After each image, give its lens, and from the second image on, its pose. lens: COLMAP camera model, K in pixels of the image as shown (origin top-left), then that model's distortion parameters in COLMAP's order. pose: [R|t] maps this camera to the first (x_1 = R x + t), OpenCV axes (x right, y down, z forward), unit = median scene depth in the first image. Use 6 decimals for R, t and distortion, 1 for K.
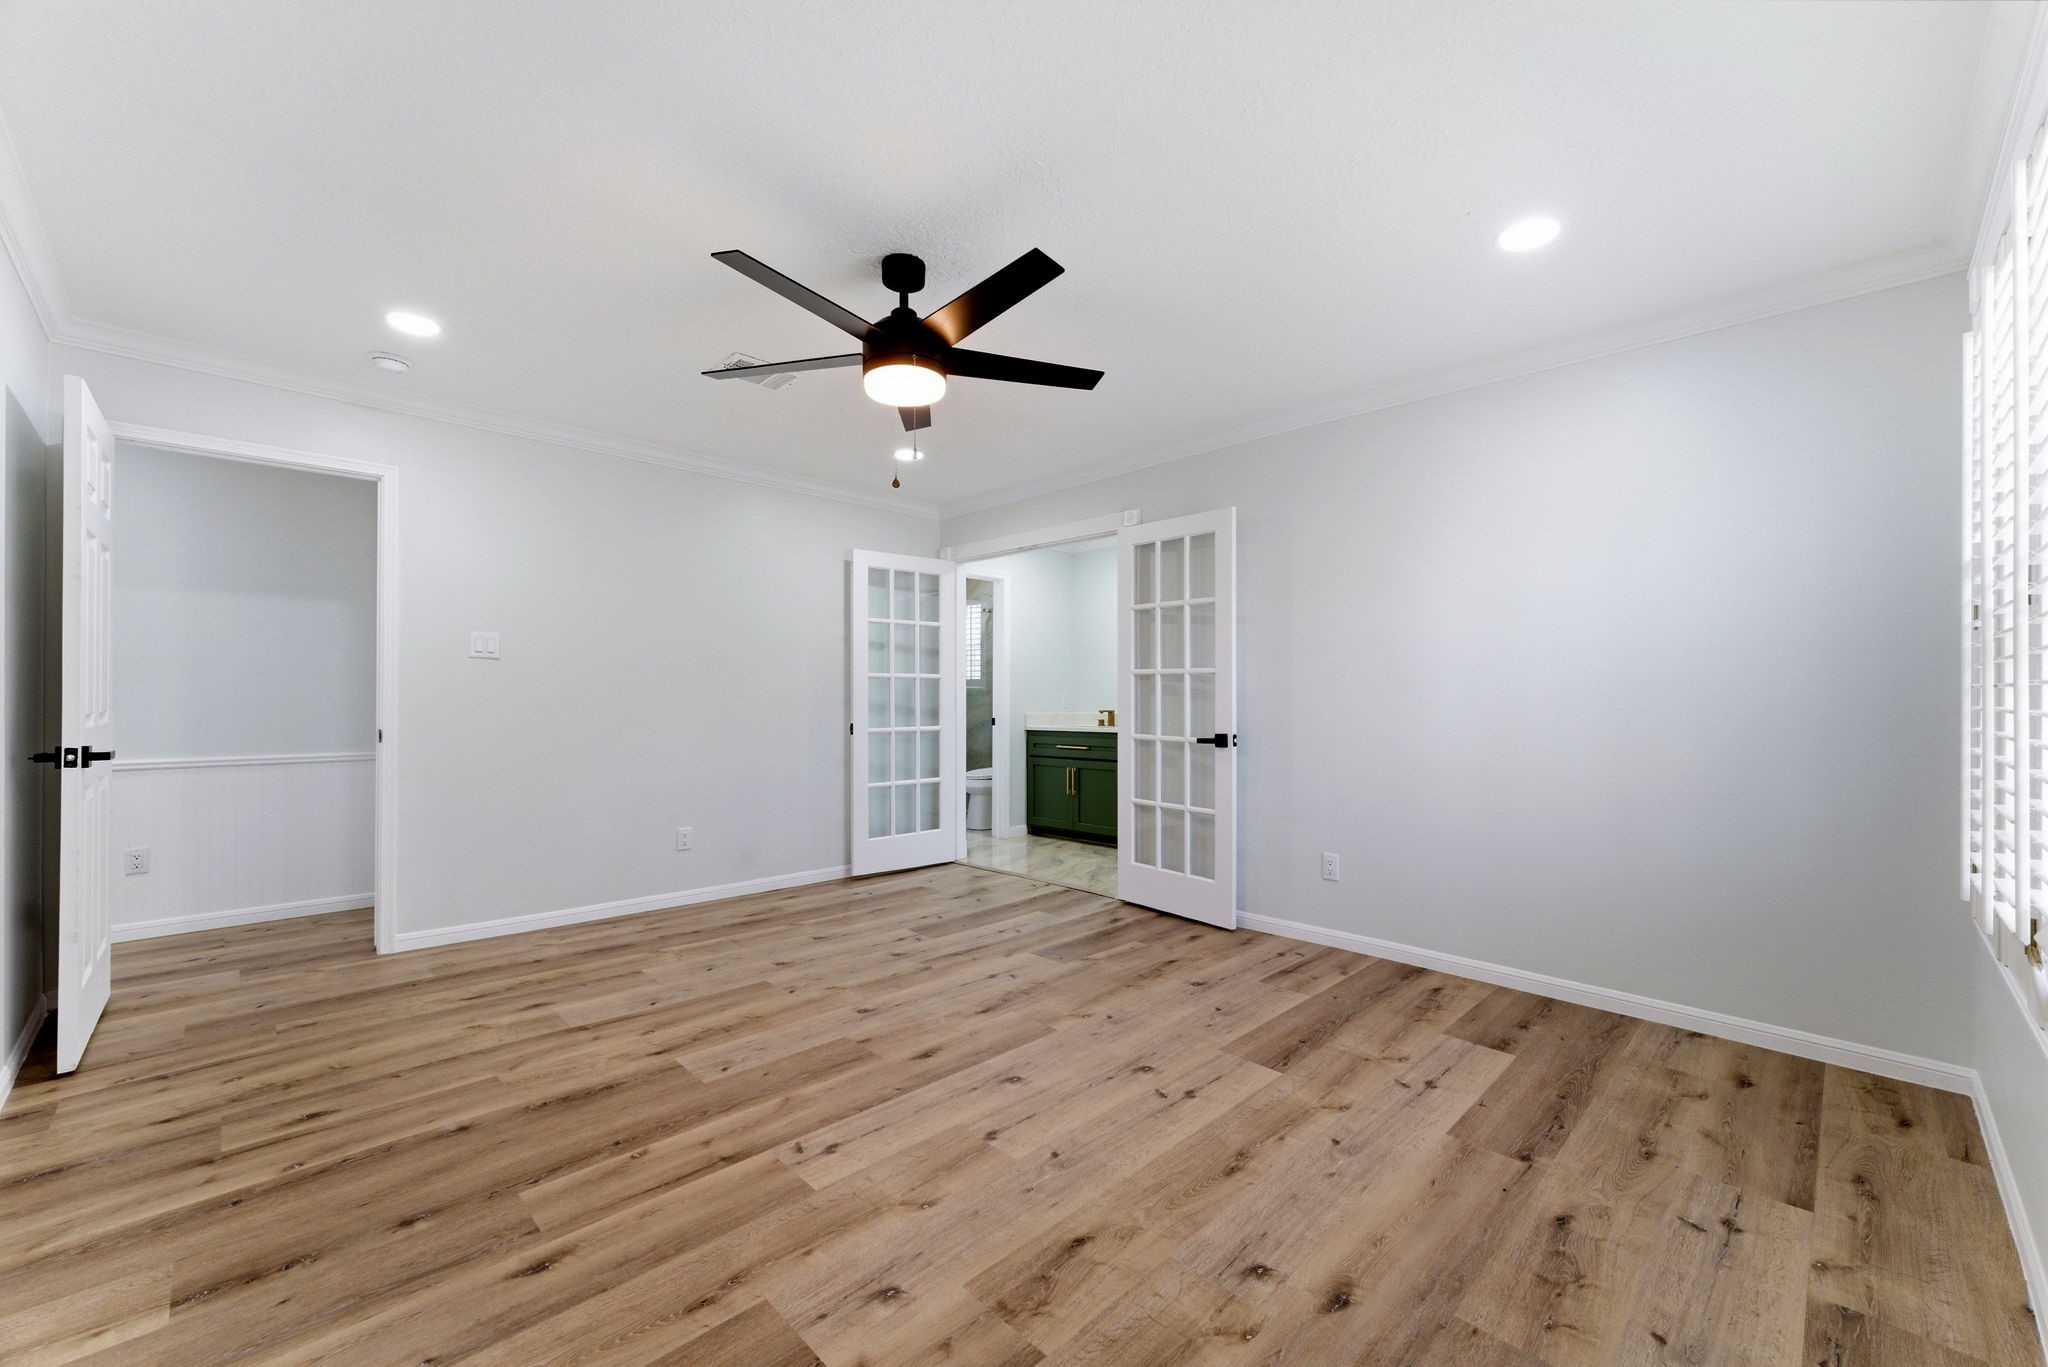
lens RADIAL K [[822.2, 0, 1075.3], [0, 822.2, 695.3], [0, 0, 1]] dist [0.002586, -0.000163]
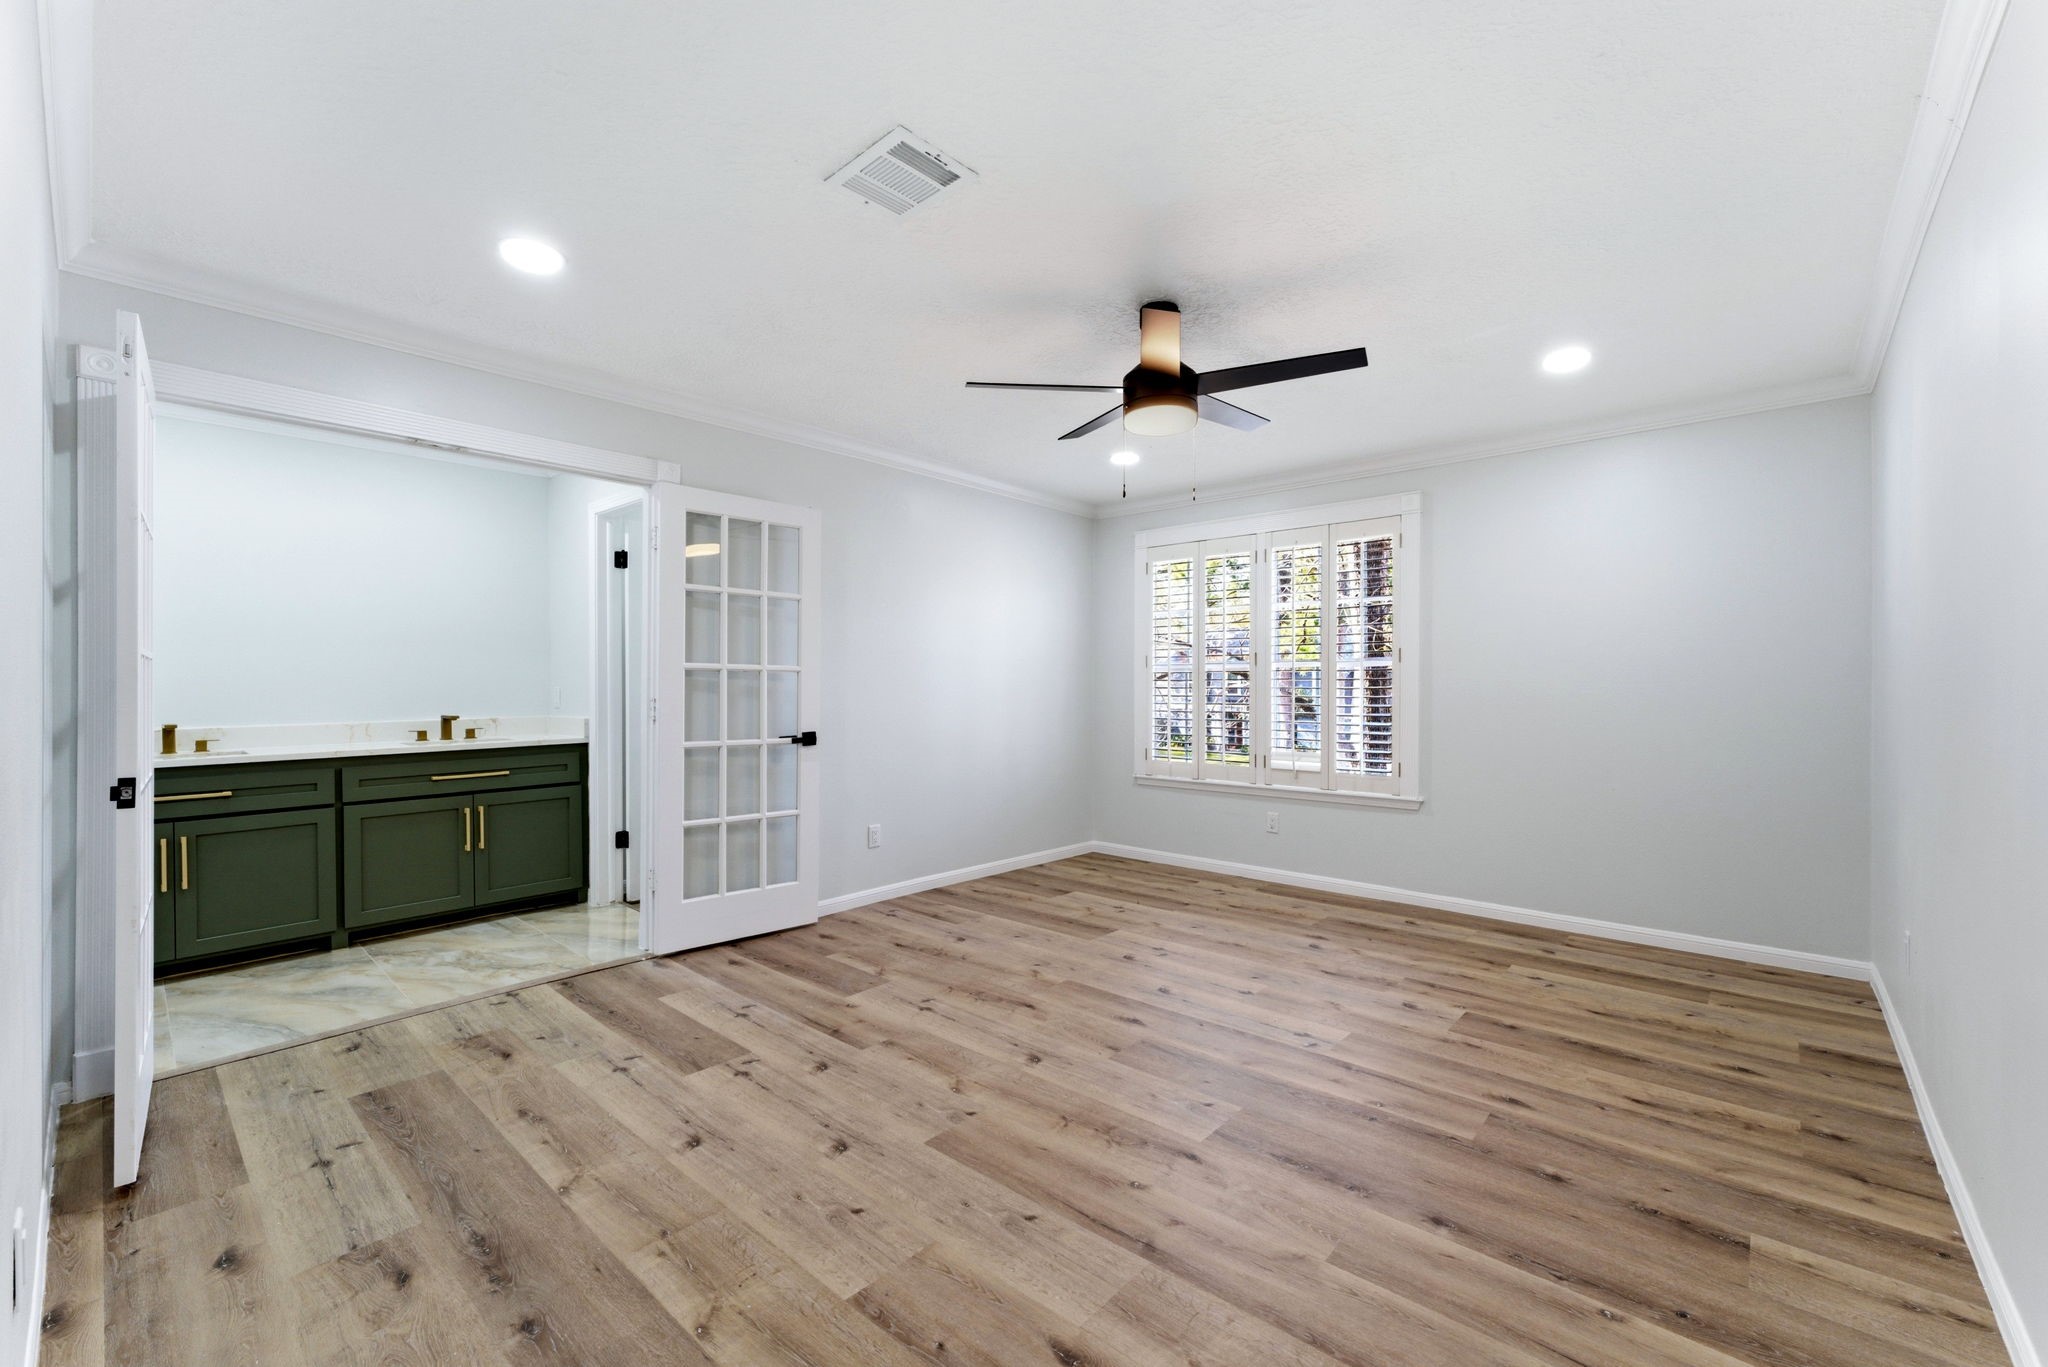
lens RADIAL K [[822.2, 0, 1016.2], [0, 822.2, 690.0], [0, 0, 1]] dist [0.002586, -0.000163]
pose [[-0.027217, -0.002310, 0.999627, -1.038406], [-0.001526, 0.999996, 0.002270, -0.008940], [-0.999628, -0.001464, -0.027220, 0.962681]]
